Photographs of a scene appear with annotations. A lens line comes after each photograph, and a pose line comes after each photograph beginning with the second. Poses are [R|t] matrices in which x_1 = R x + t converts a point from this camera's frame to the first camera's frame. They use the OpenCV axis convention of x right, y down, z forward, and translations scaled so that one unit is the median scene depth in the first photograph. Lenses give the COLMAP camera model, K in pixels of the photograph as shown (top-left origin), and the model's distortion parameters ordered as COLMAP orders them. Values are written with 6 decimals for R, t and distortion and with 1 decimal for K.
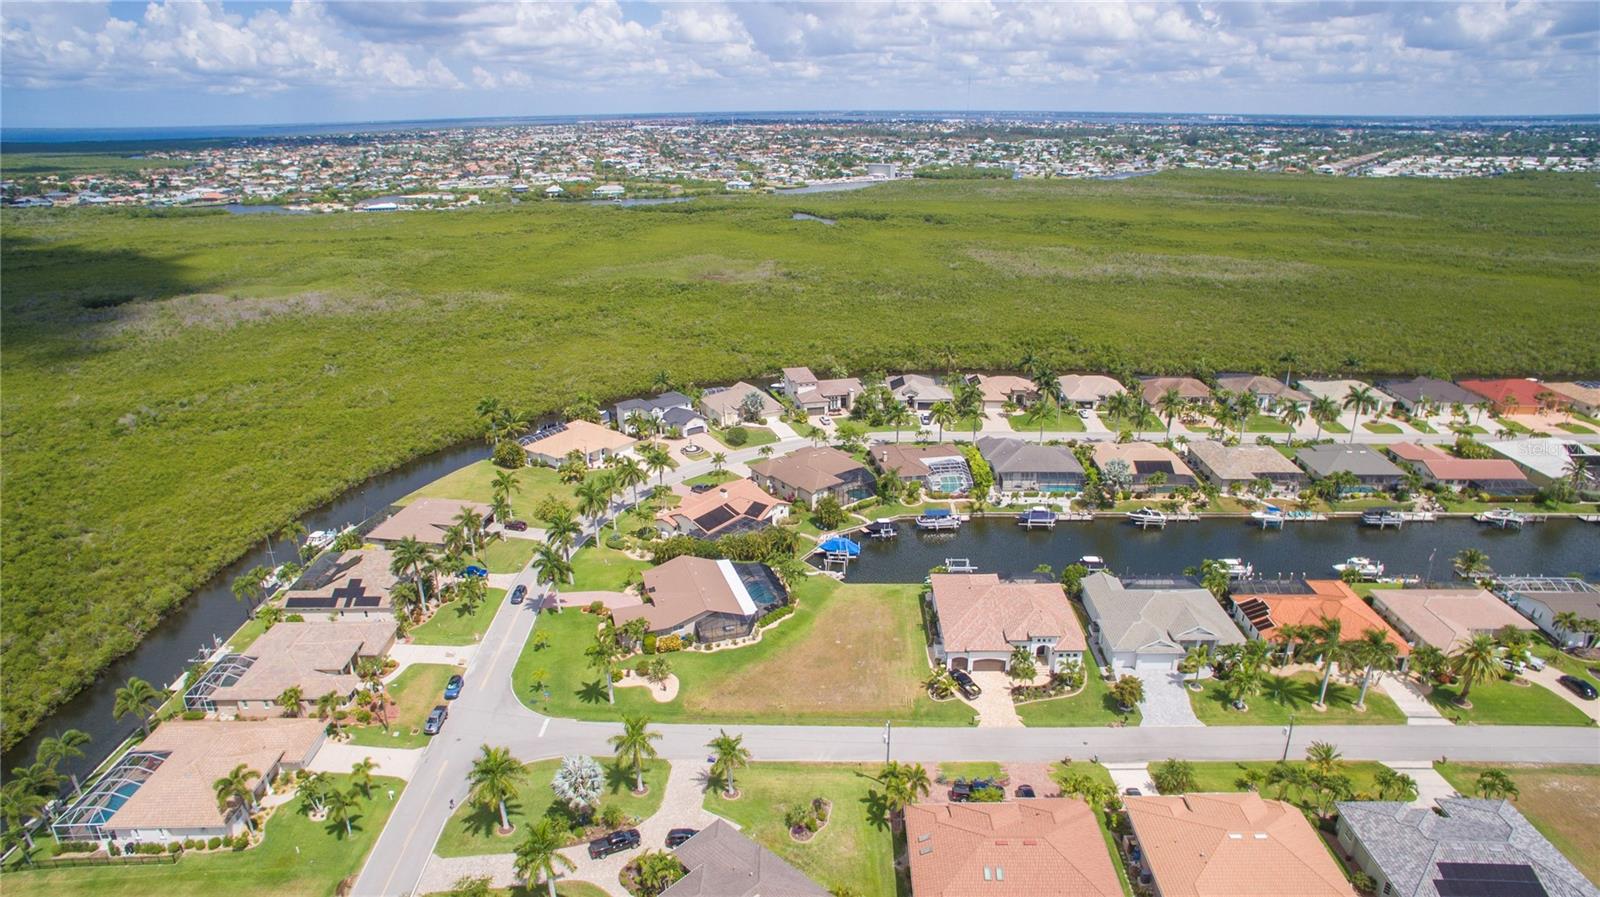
lens RADIAL K [[924.3, 0, 797.1], [0, 924.3, 450.0], [0, 0, 1]] dist [-0.121323, 0.084327]
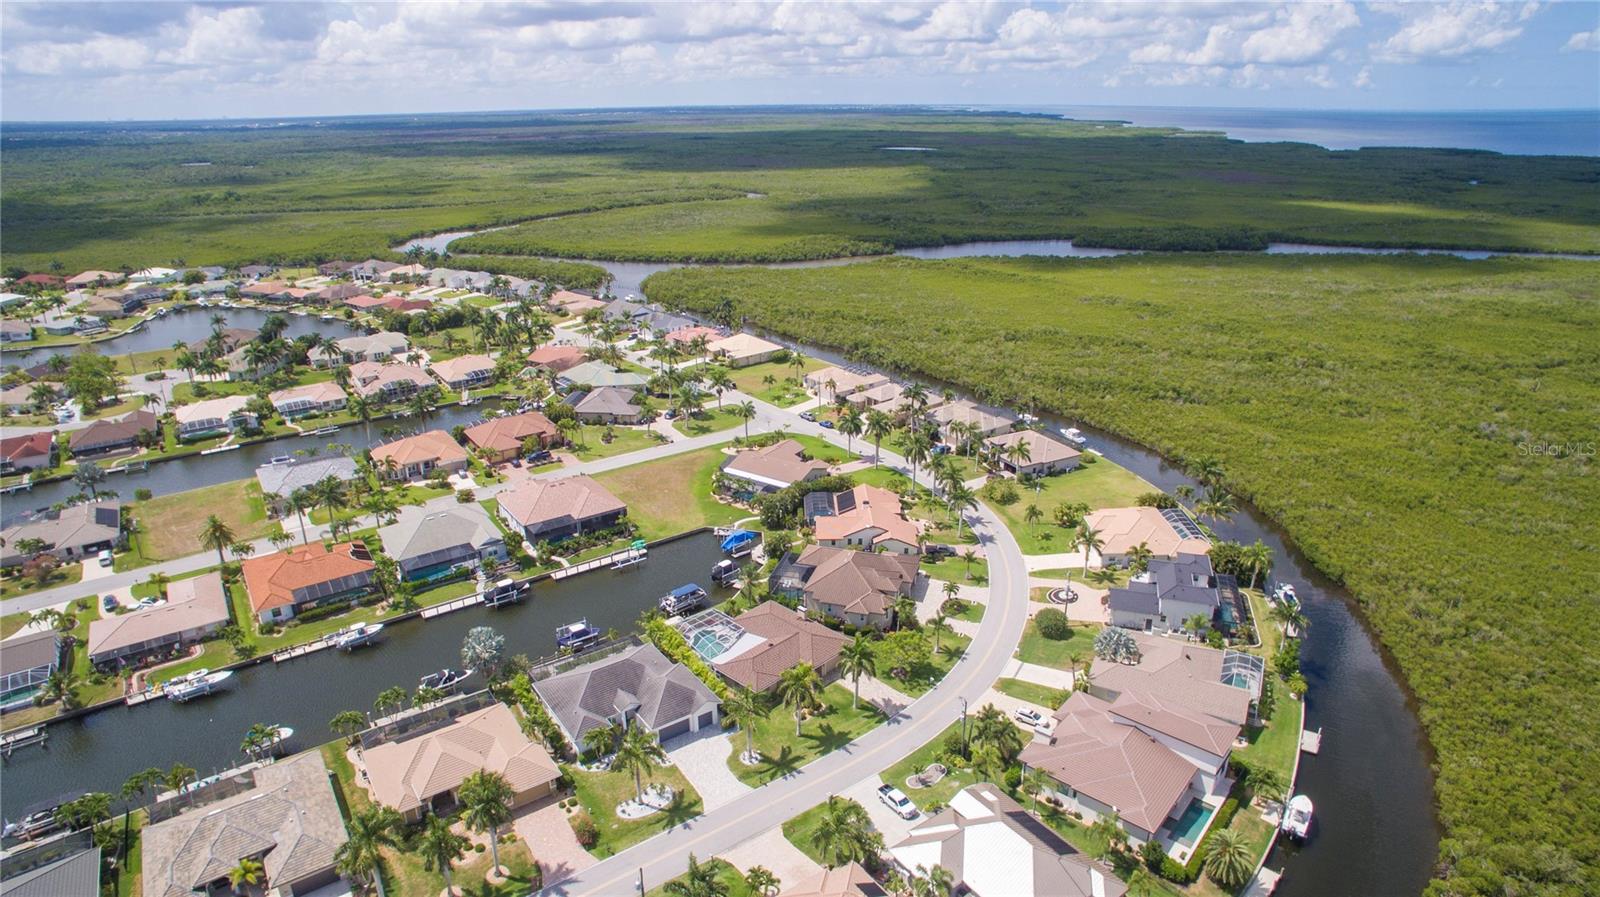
lens RADIAL K [[924.3, 0, 797.1], [0, 924.3, 450.0], [0, 0, 1]] dist [-0.121323, 0.084327]
pose [[-0.794975, 0.232245, -0.560426, 0.517163], [-0.198454, 0.773424, 0.602023, -0.575572], [0.573264, 0.589812, -0.568763, 1.452685]]
